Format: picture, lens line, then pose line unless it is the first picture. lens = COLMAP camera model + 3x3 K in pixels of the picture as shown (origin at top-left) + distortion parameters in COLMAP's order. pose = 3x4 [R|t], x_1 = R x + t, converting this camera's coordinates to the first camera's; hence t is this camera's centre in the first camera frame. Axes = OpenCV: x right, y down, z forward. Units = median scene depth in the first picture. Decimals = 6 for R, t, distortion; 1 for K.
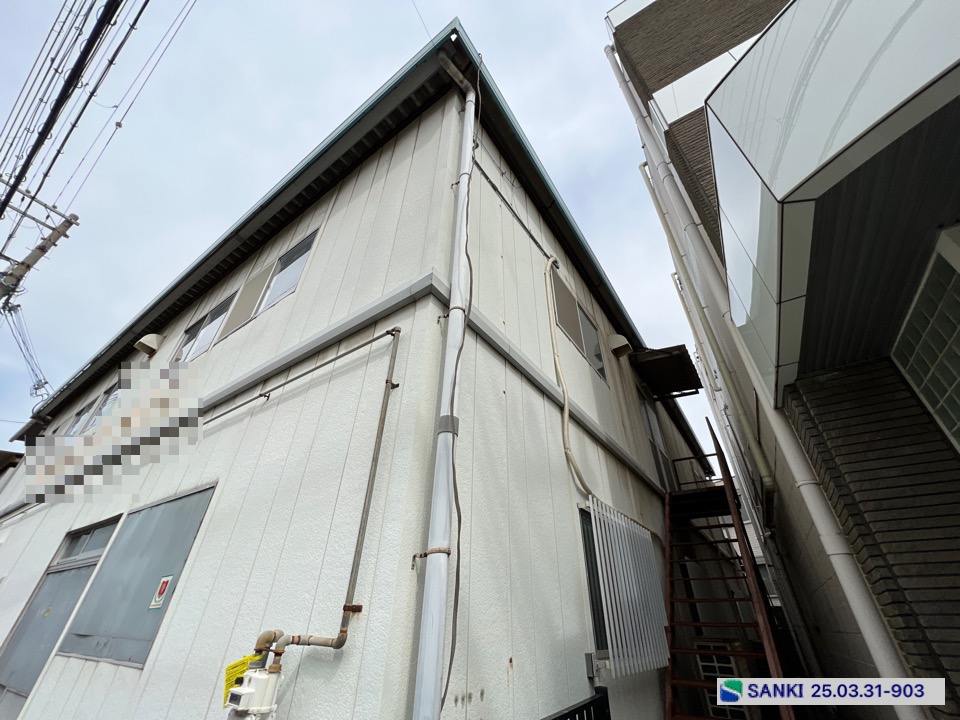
lens RADIAL K [[385.8, 0, 481.7], [0, 385.8, 361.6], [0, 0, 1]] dist [-0.003083, 0.000600]
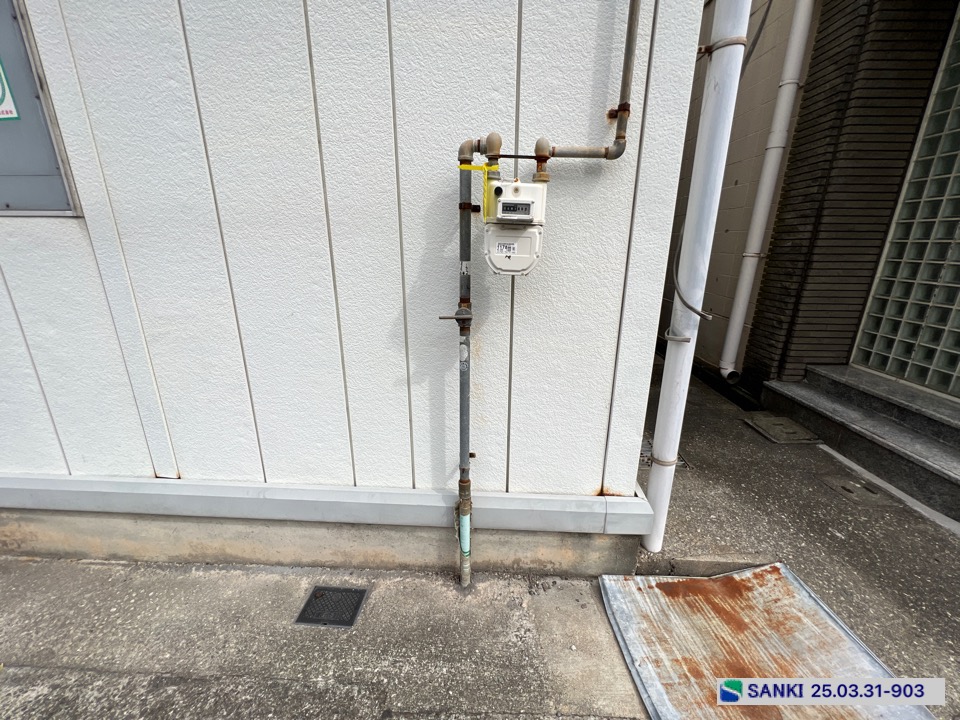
lens RADIAL K [[385.8, 0, 481.3], [0, 385.8, 361.8], [0, 0, 1]] dist [-0.003083, 0.000600]
pose [[0.853018, -0.166550, 0.494592, -0.392308], [-0.289992, 0.636662, 0.714539, 0.196669], [-0.433894, -0.752943, 0.494786, 0.157491]]
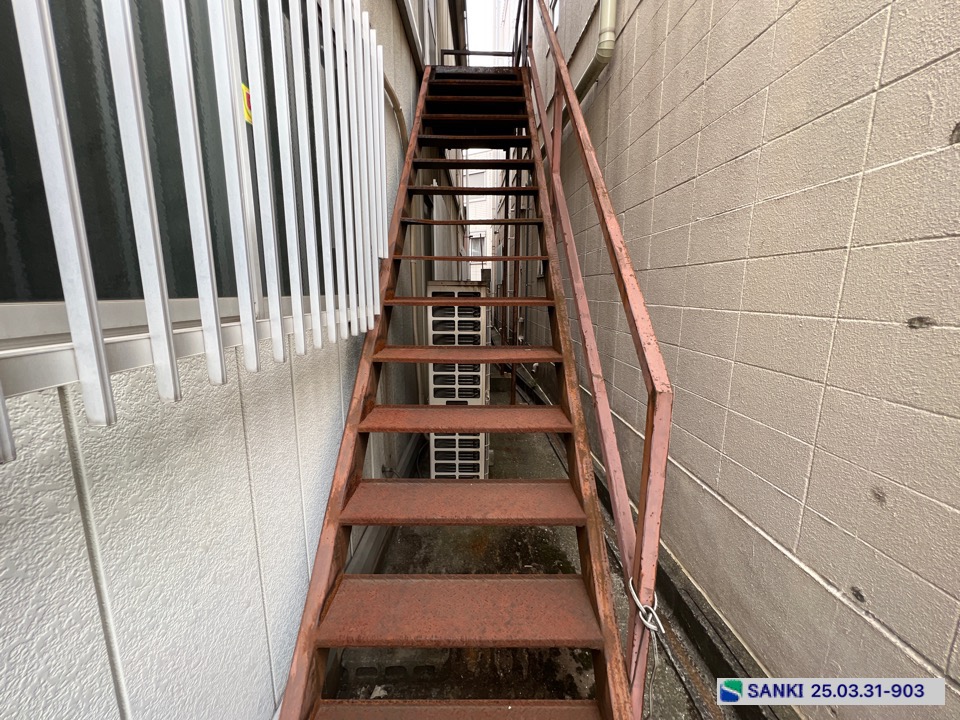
lens RADIAL K [[385.8, 0, 481.5], [0, 385.8, 362.0], [0, 0, 1]] dist [-0.003083, 0.000600]
pose [[0.824656, -0.122431, 0.552226, 0.305497], [-0.305505, 0.725237, 0.617007, 0.455095], [-0.476036, -0.677526, 0.560668, 0.600145]]
